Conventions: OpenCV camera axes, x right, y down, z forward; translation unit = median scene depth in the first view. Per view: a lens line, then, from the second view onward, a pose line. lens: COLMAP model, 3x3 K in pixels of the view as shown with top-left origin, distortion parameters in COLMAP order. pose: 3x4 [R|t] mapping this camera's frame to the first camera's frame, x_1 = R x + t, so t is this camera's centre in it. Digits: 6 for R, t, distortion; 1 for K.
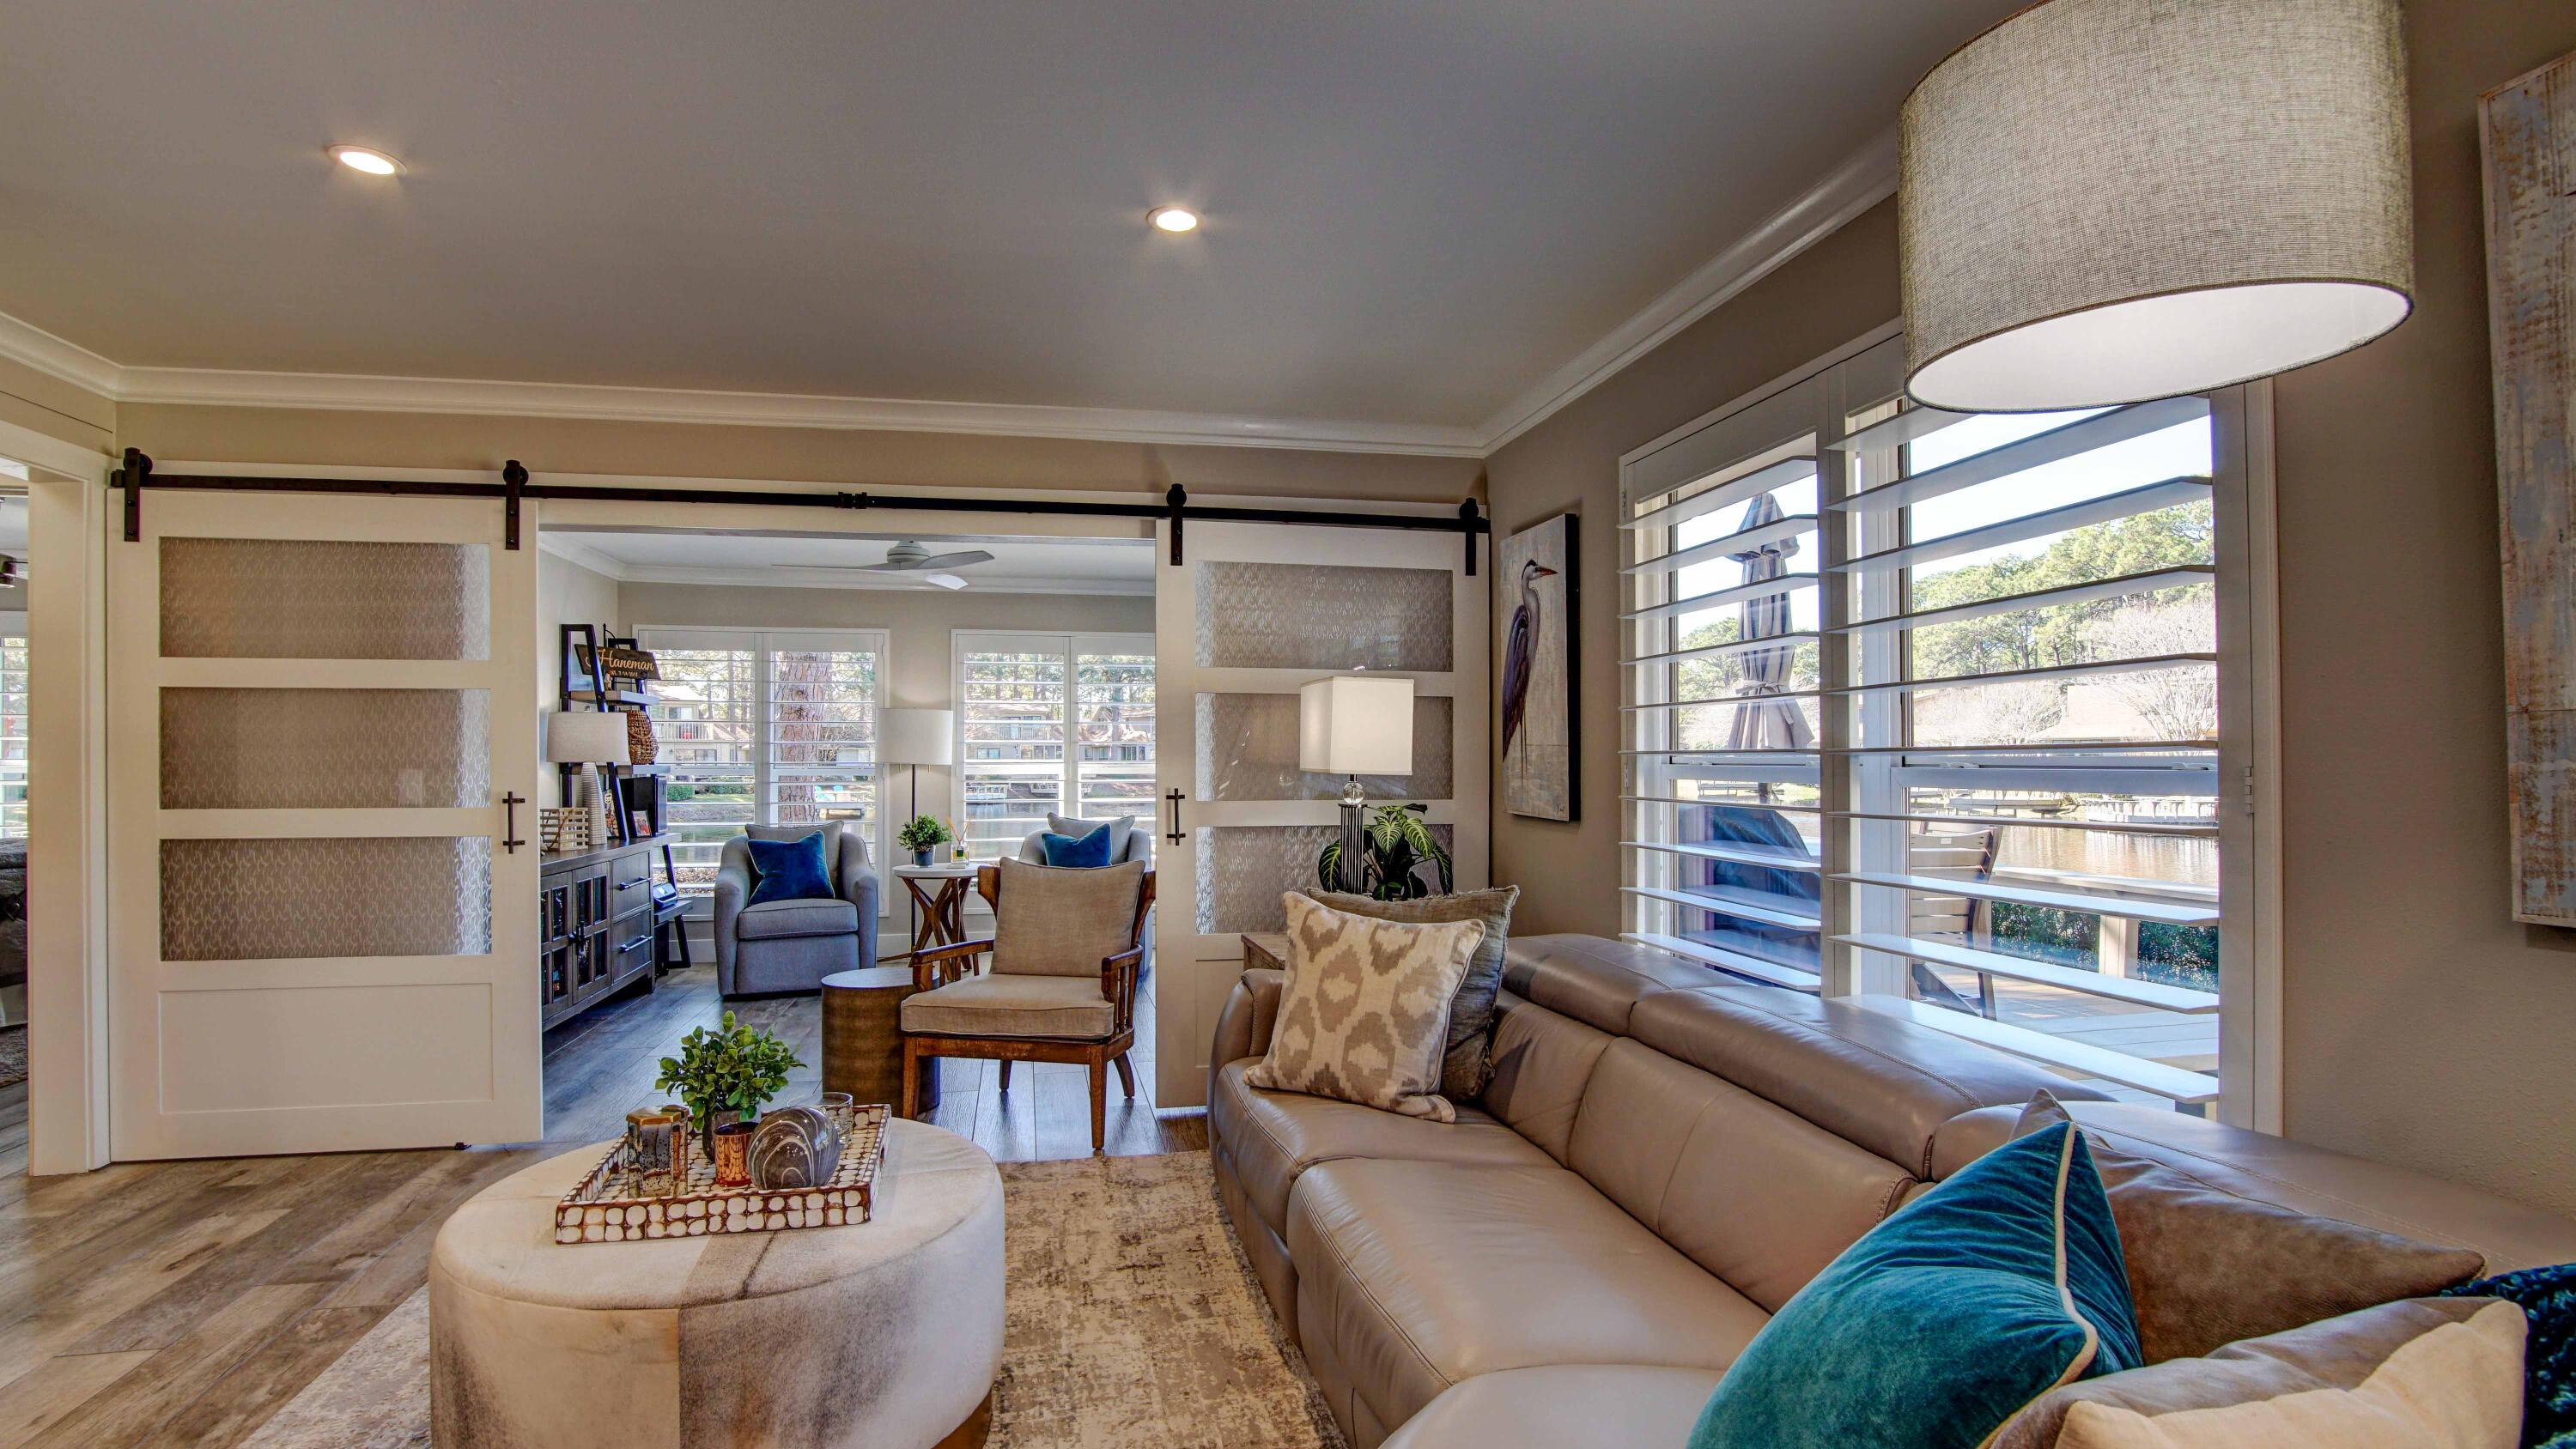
lens RADIAL K [[1161.8, 0, 1285.4], [0, 1161.8, 743.4], [0, 0, 1]] dist [-0.030065, 0.005990]
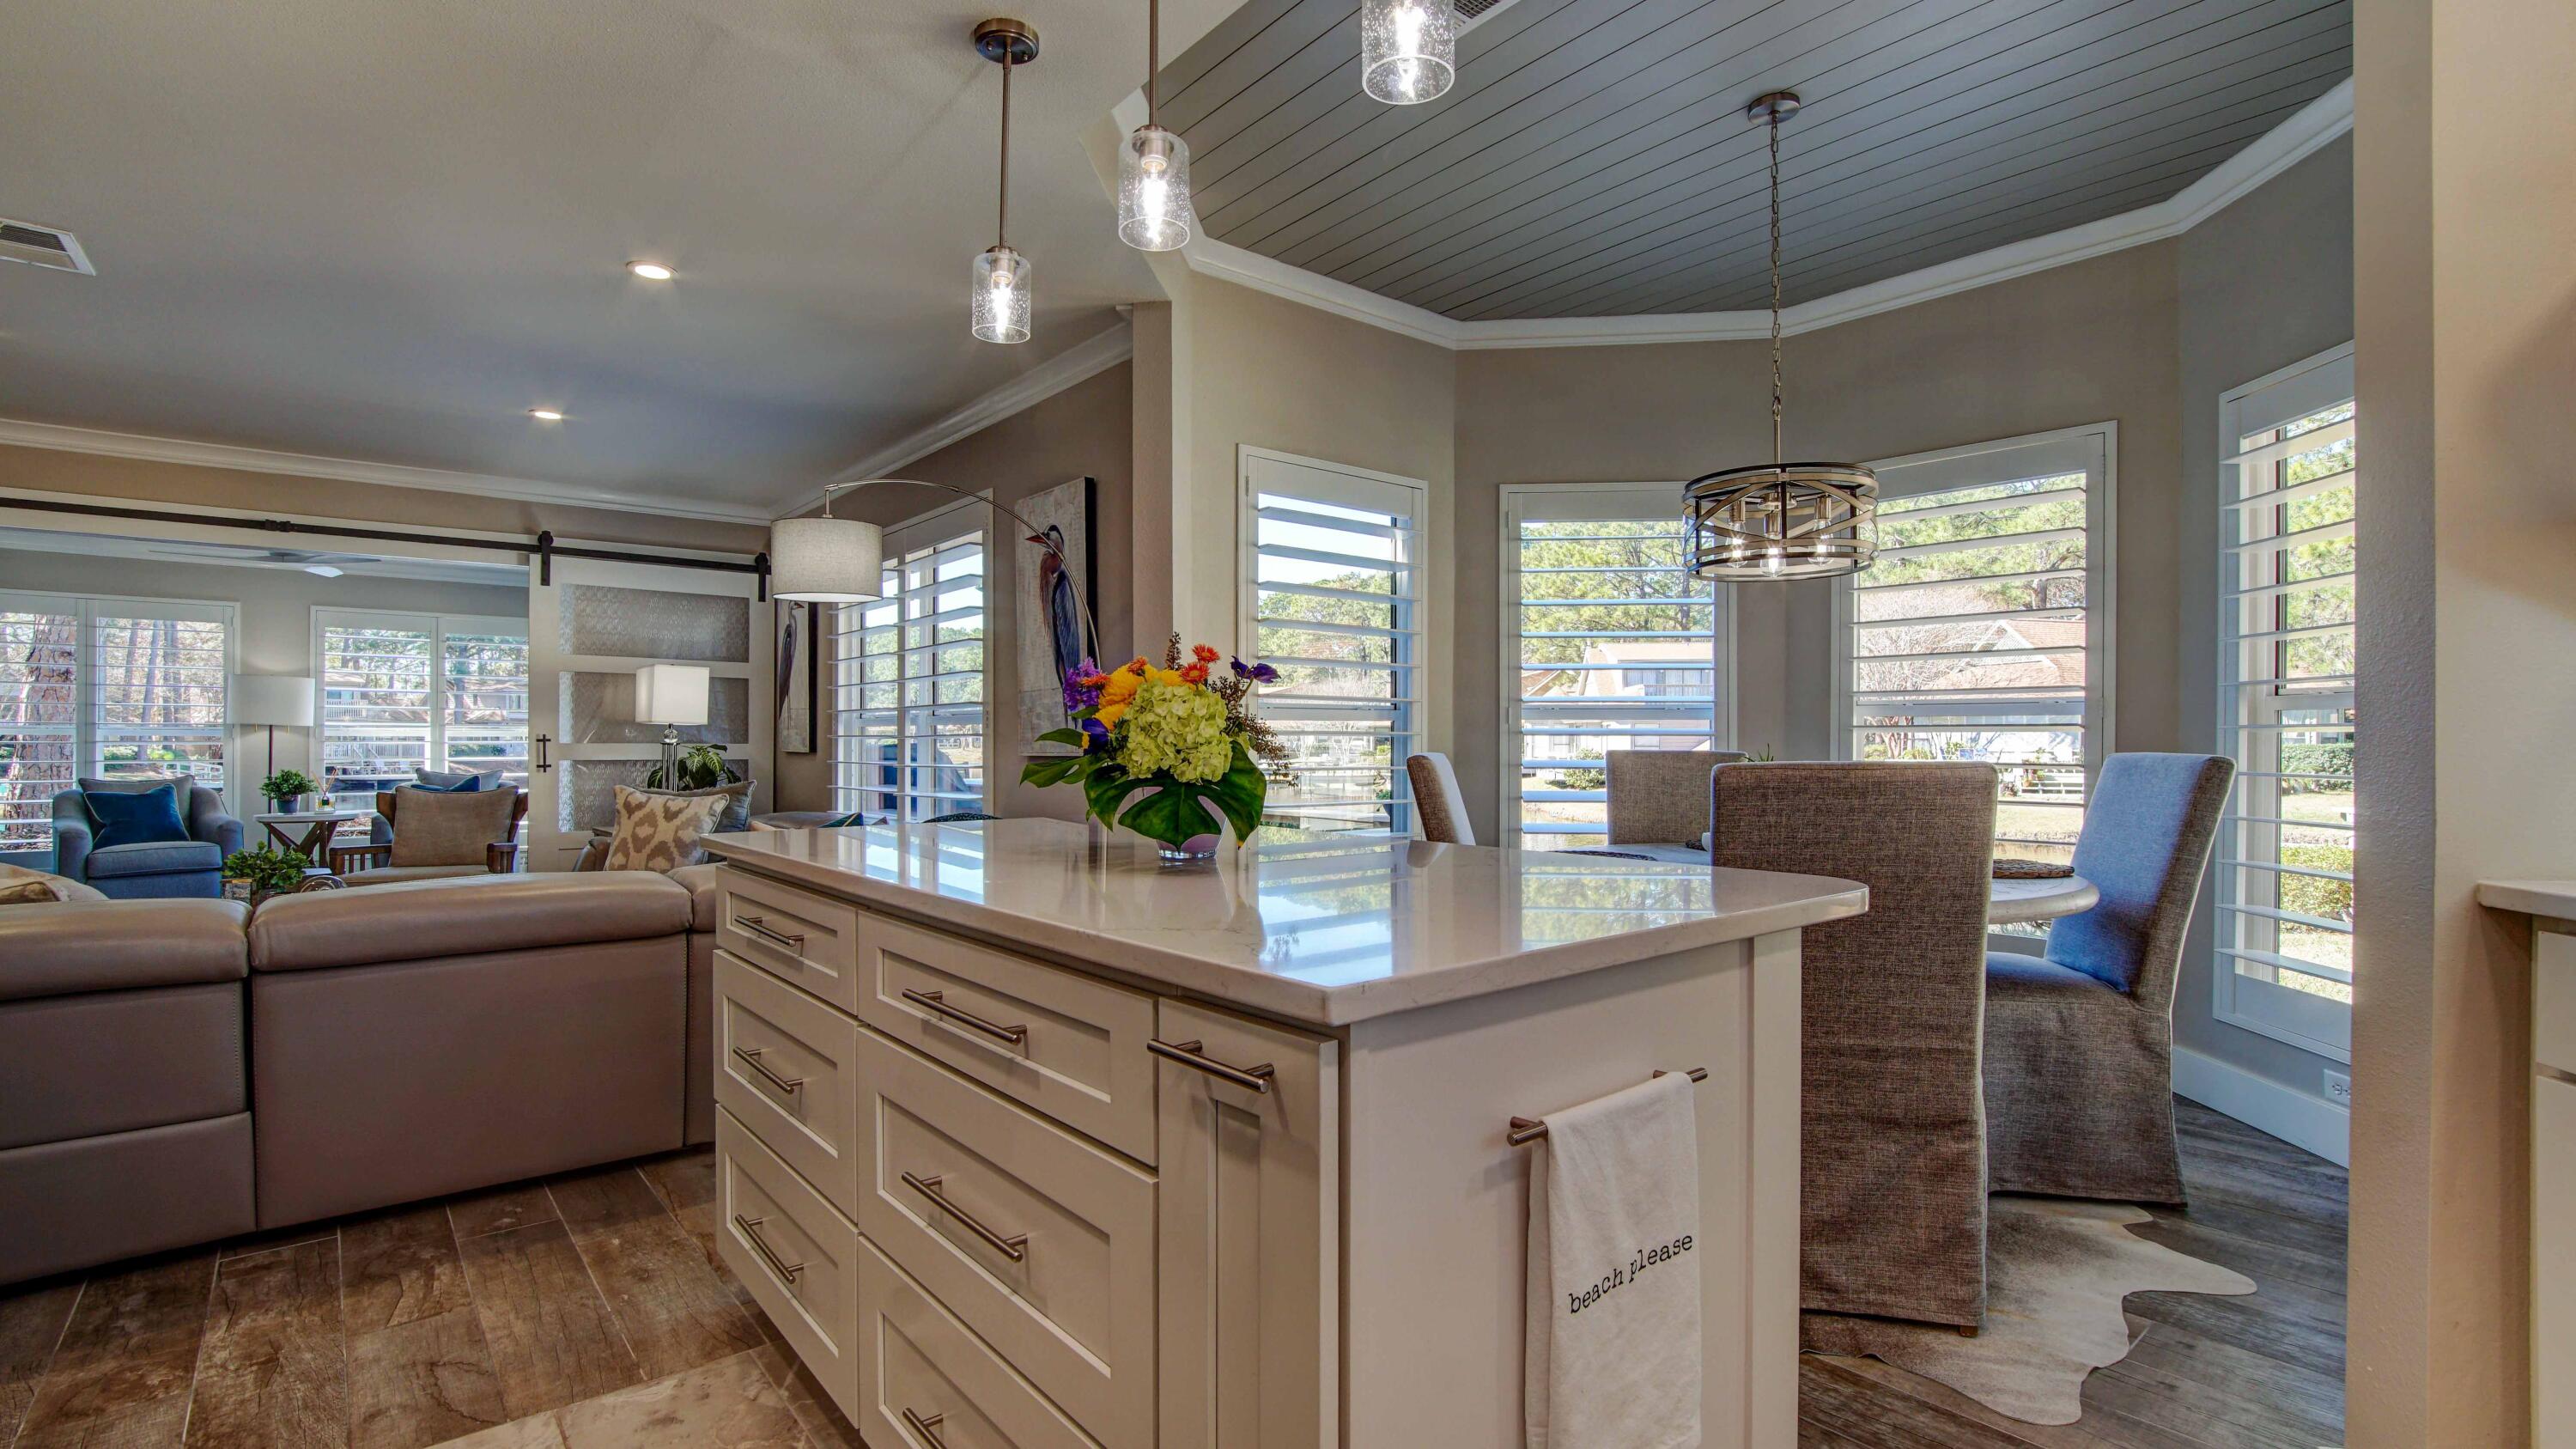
lens RADIAL K [[1162.1, 0, 1282.6], [0, 1162.1, 731.3], [0, 0, 1]] dist [-0.030065, 0.005990]
pose [[0.885845, 0.006868, 0.463930, 0.062414], [-0.008635, 0.999961, 0.001685, 0.023610], [-0.463900, -0.005499, 0.885871, -0.749853]]
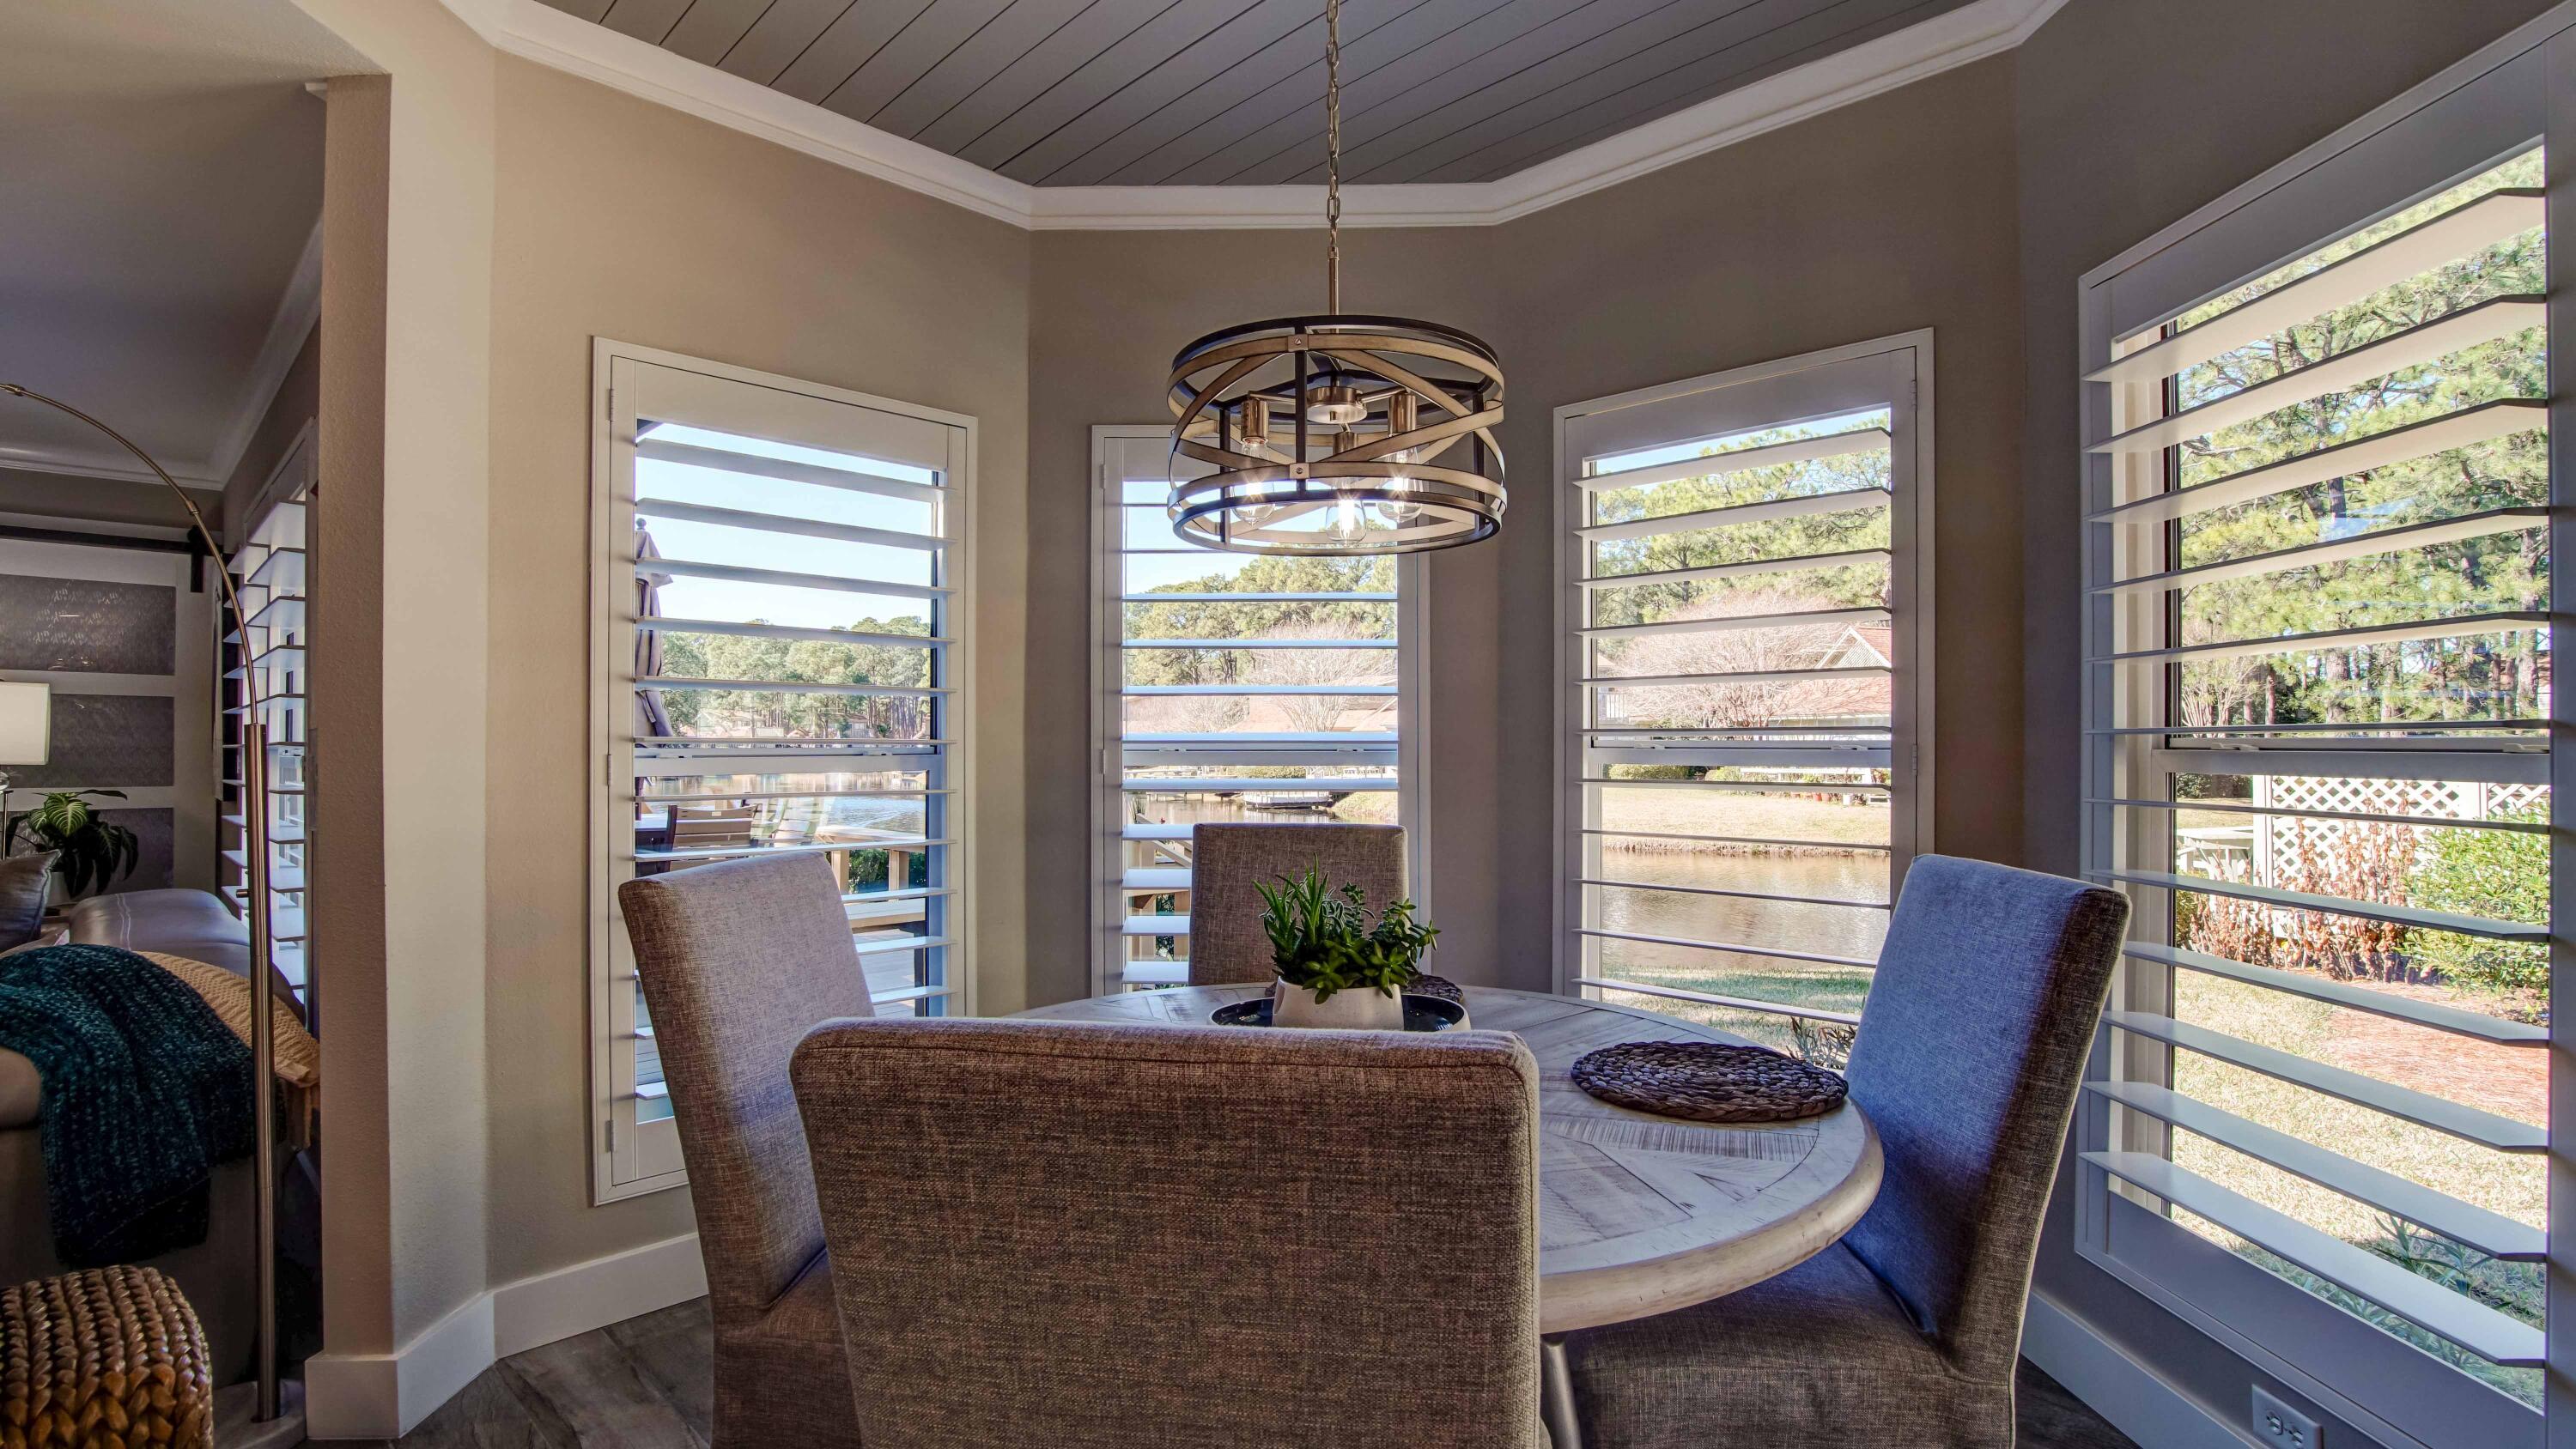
lens RADIAL K [[1161.8, 0, 1303.6], [0, 1161.8, 729.2], [0, 0, 1]] dist [-0.030065, 0.005990]
pose [[0.828597, 0.007879, 0.559790, 0.461470], [-0.005786, 0.999968, -0.005509, -0.010839], [-0.559816, 0.001325, 0.828616, -0.565958]]
